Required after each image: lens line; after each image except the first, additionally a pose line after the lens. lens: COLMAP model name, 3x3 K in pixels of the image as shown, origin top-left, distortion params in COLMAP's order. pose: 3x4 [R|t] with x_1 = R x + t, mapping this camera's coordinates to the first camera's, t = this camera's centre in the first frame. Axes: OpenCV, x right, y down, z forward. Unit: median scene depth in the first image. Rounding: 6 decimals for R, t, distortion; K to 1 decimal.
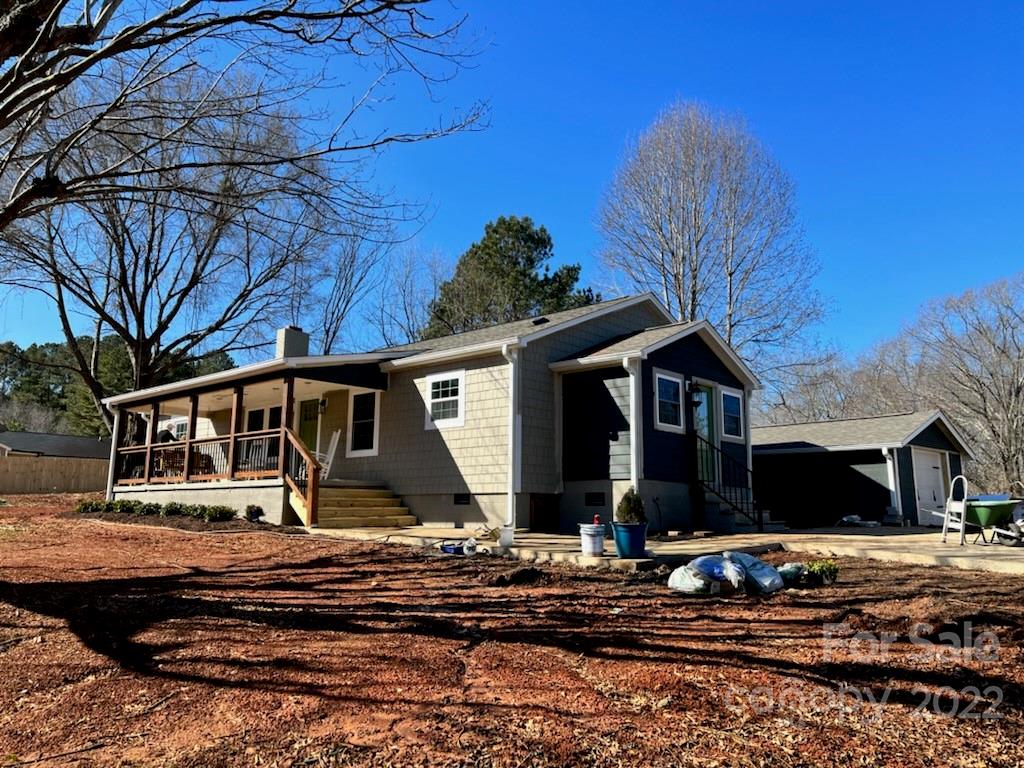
lens RADIAL K [[772.2, 0, 515.8], [0, 772.2, 361.1], [0, 0, 1]] dist [0.026489, -0.000426]
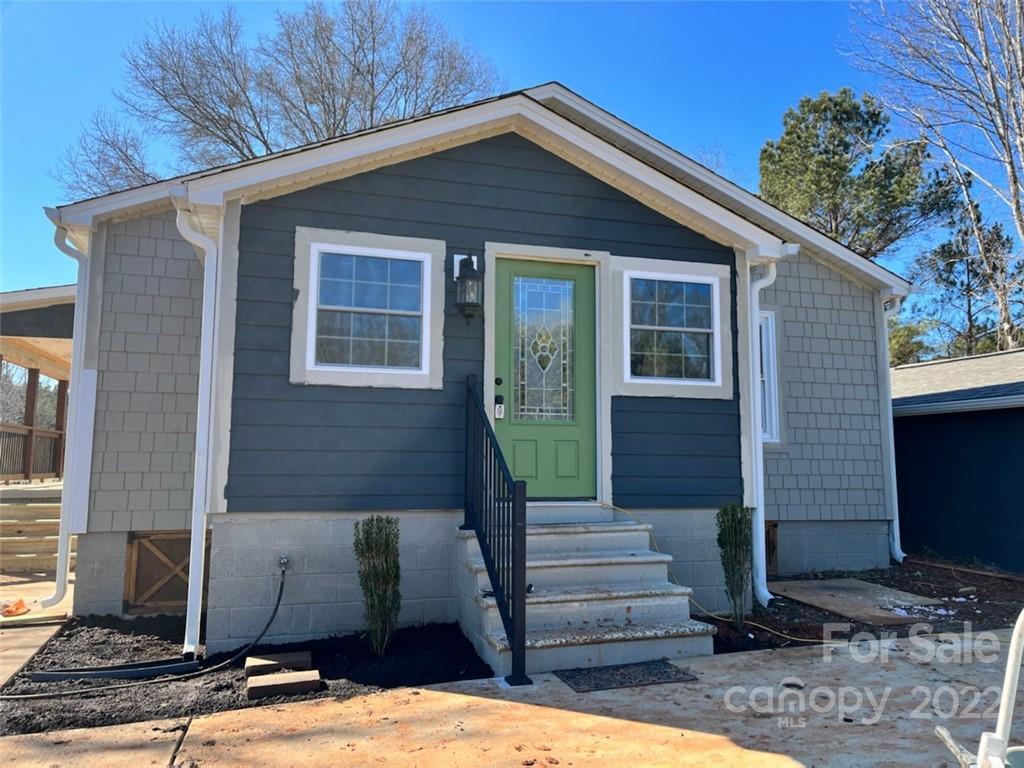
lens RADIAL K [[772.2, 0, 515.8], [0, 772.2, 361.1], [0, 0, 1]] dist [0.026489, -0.000426]
pose [[0.868251, -0.061324, -0.492321, 0.423120], [0.096733, 0.994212, 0.046757, 0.062121], [0.486604, -0.088220, 0.869157, 0.633937]]
